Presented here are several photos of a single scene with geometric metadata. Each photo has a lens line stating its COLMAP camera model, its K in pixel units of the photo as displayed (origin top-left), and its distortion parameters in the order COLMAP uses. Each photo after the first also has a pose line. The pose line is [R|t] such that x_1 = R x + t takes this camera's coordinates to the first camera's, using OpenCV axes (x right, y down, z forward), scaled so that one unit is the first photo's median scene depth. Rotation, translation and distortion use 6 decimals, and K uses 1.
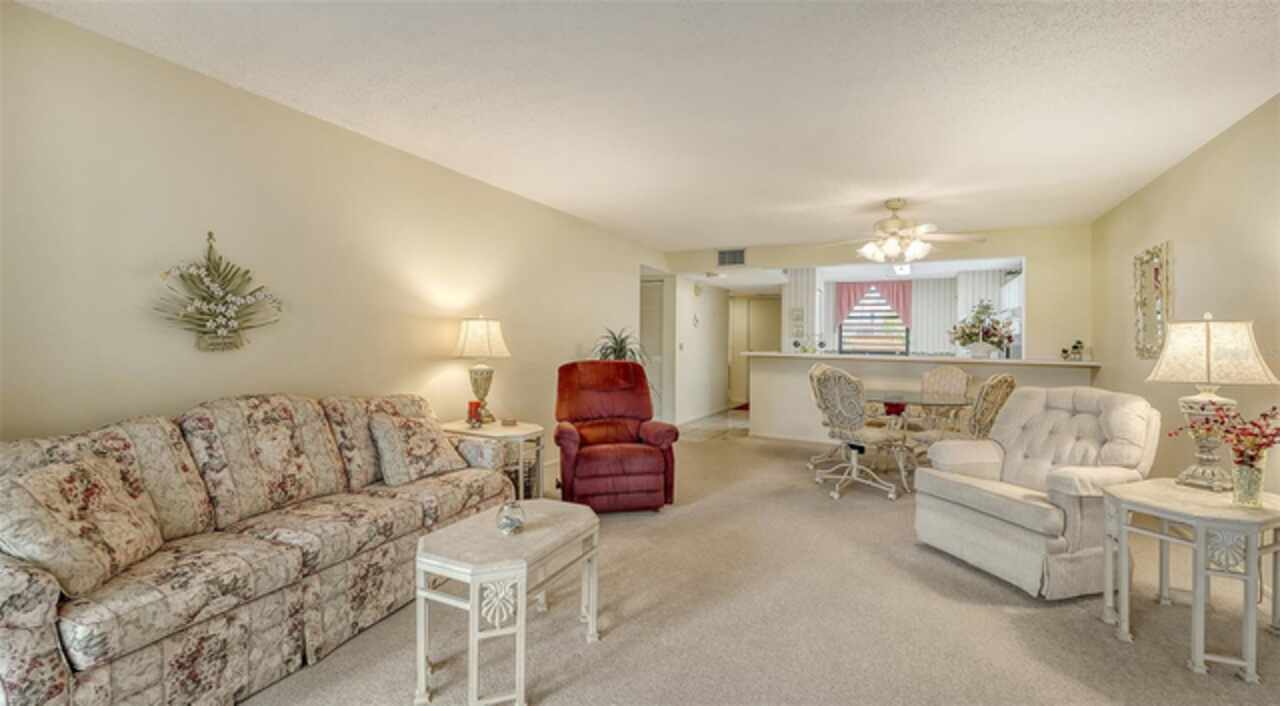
lens RADIAL K [[522.4, 0, 638.6], [0, 522.4, 337.1], [0, 0, 1]] dist [-0.001318, -0.000062]
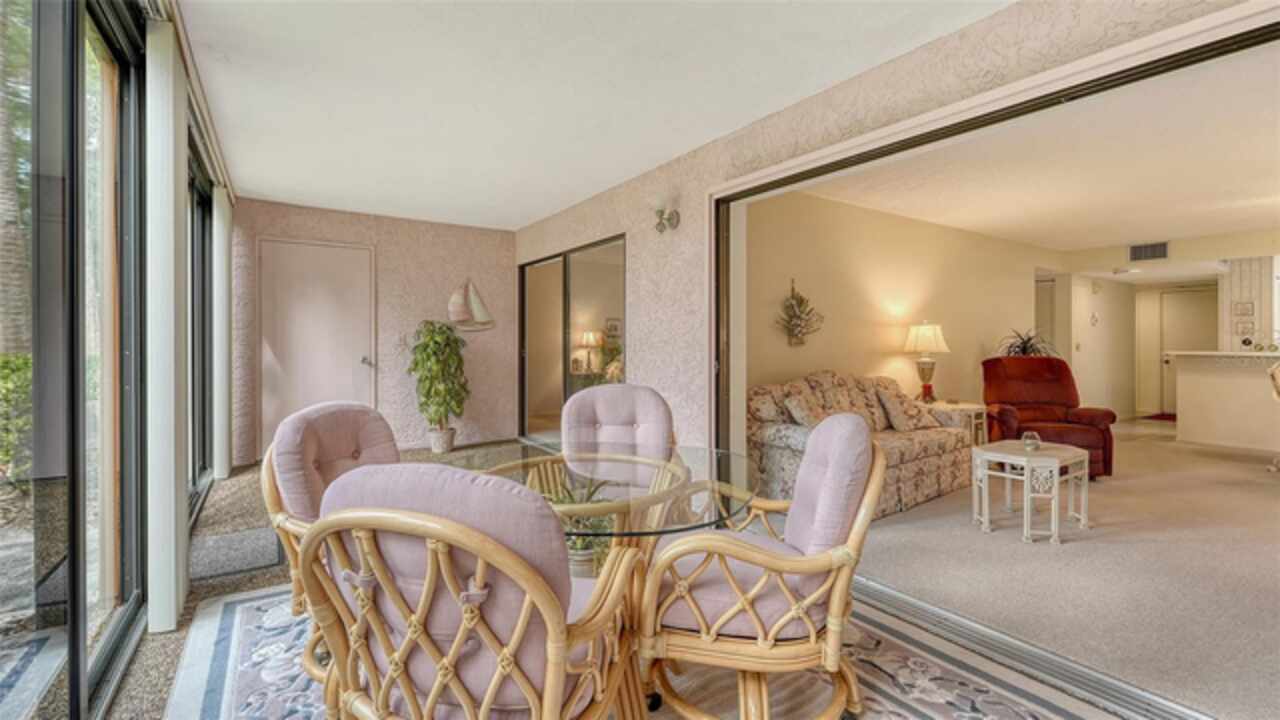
lens RADIAL K [[562.3, 0, 641.6], [0, 562.3, 339.3], [0, 0, 1]] dist [-0.000448, -0.000252]
pose [[0.871345, -0.011847, -0.490527, -0.207601], [0.009700, 0.999929, -0.006918, 0.007043], [0.490574, 0.001270, 0.871399, -0.563292]]
